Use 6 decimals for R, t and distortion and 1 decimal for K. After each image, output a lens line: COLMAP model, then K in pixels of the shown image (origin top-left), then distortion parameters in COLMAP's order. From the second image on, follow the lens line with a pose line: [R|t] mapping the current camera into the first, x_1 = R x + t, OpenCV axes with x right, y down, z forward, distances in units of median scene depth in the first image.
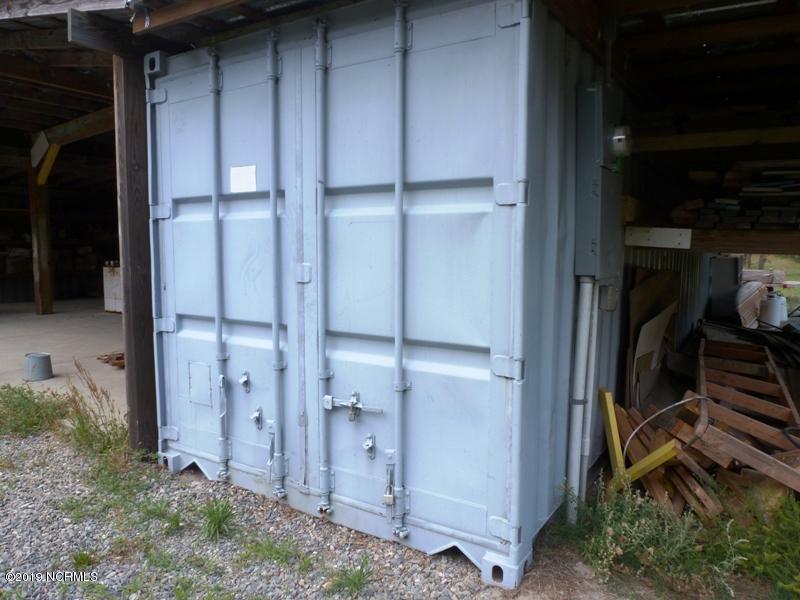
lens RADIAL K [[575.3, 0, 384.6], [0, 575.3, 302.7], [0, 0, 1]] dist [-0.057121, -0.000855]
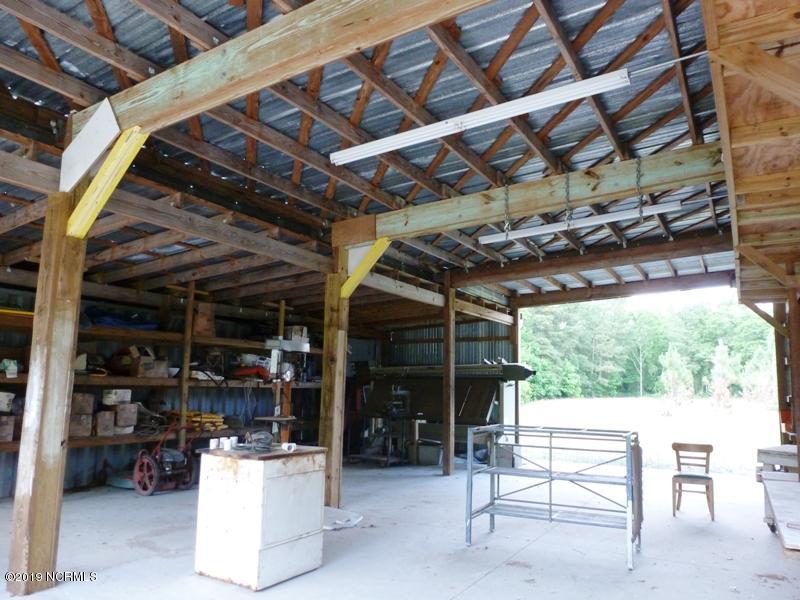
lens RADIAL K [[569.5, 0, 400.0], [0, 569.5, 300.0], [0, 0, 1]] dist [-0.044819, -0.001585]
pose [[0.999393, 0.027663, 0.021181, -0.388737], [-0.021377, 0.966920, -0.254184, -0.073667], [-0.027512, 0.253577, 0.966924, 0.620026]]
